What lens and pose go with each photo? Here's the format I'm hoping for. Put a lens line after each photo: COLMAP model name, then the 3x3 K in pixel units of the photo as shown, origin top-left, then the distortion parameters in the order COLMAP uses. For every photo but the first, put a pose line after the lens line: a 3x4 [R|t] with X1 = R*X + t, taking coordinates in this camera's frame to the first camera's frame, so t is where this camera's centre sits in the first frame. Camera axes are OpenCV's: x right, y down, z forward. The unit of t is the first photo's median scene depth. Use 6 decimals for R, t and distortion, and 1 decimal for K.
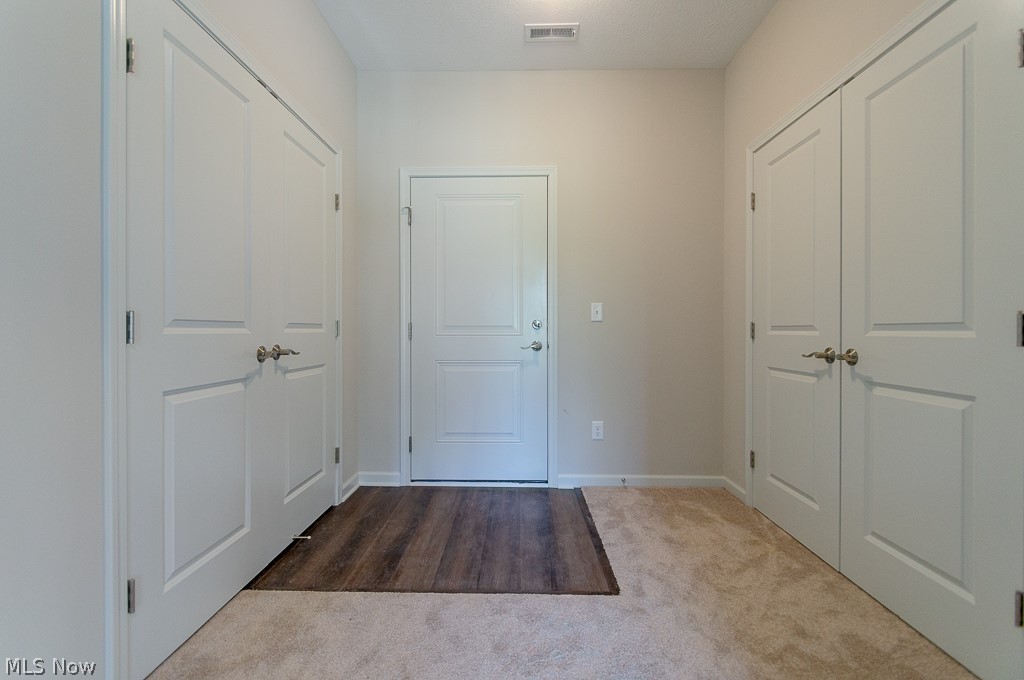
lens RADIAL K [[458.4, 0, 509.9], [0, 458.4, 323.5], [0, 0, 1]] dist [0.002421, -0.004549]
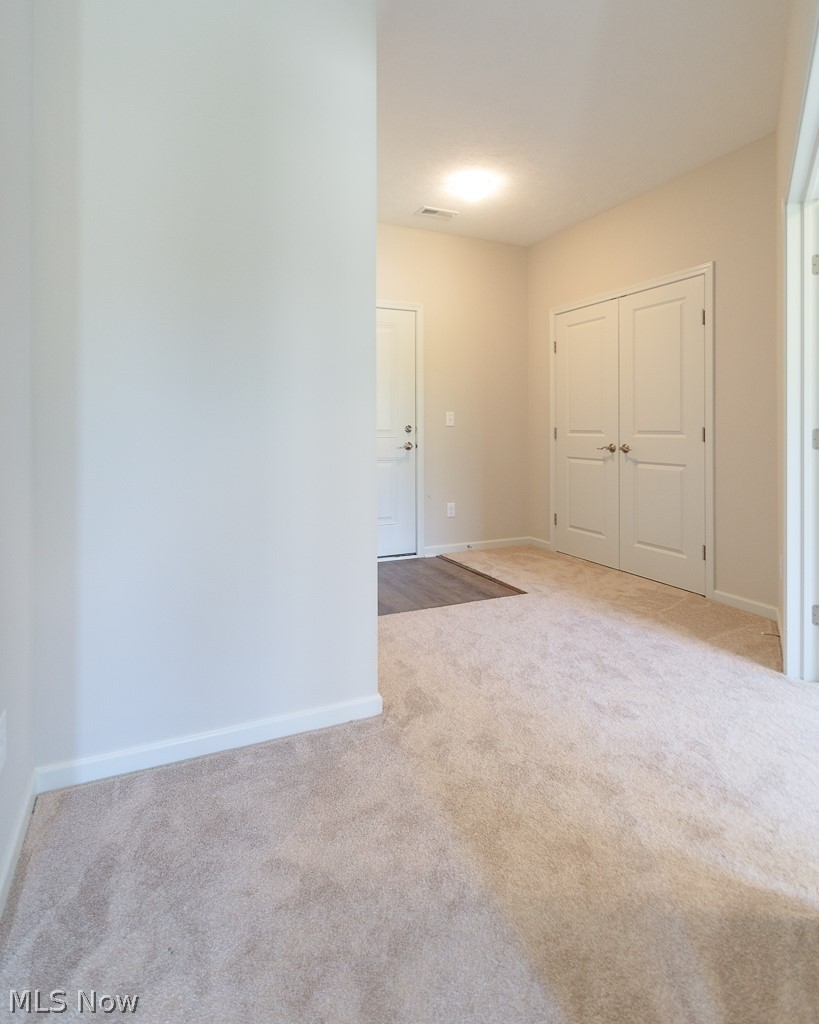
lens RADIAL K [[565.4, 0, 411.0], [0, 565.4, 410.7], [0, 0, 1]] dist [0.025591, 0.000227]
pose [[0.894628, 0.010345, 0.446692, -0.831501], [-0.003915, 0.999875, -0.015315, -0.031881], [-0.446795, 0.011953, 0.894557, -0.516932]]
